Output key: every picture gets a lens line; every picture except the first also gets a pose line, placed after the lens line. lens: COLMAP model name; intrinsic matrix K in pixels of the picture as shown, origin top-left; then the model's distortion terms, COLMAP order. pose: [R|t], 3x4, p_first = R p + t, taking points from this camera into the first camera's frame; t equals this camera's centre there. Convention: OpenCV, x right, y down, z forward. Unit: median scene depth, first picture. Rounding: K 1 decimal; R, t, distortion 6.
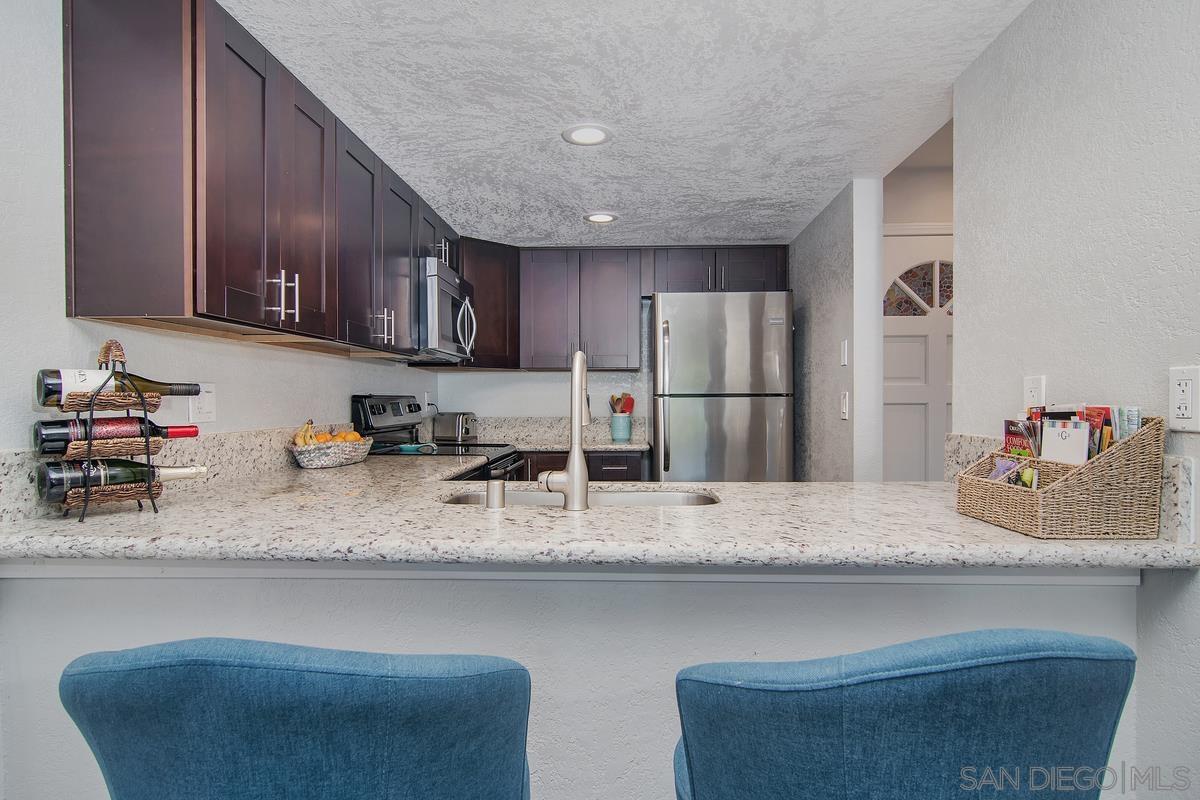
lens RADIAL K [[673.9, 0, 600.0], [0, 673.9, 400.0], [0, 0, 1]] dist [0.001408, 0.000339]
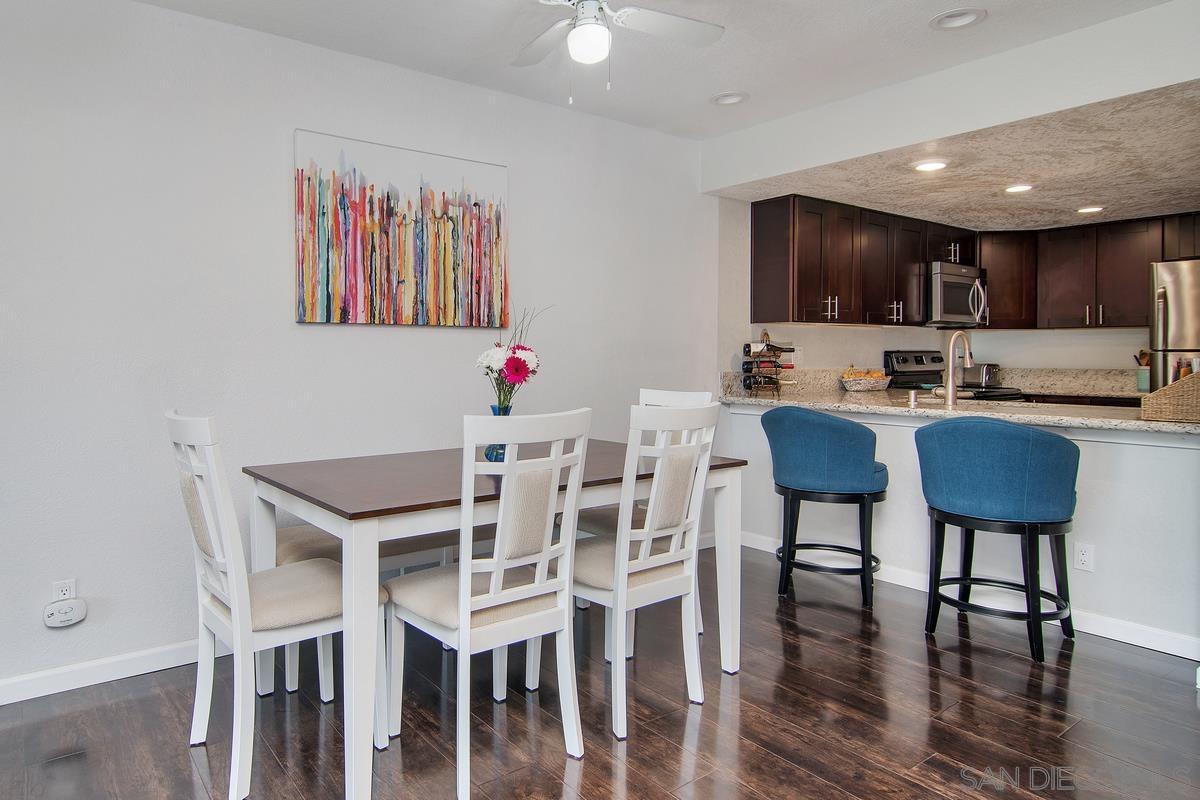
lens RADIAL K [[749.9, 0, 525.9], [0, 749.9, 364.3], [0, 0, 1]] dist [0.001918, 0.000025]
pose [[0.622968, 0.012269, -0.782151, 0.724958], [-0.000599, 0.999884, 0.015207, -0.003356], [0.782247, -0.009005, 0.622903, -1.140087]]
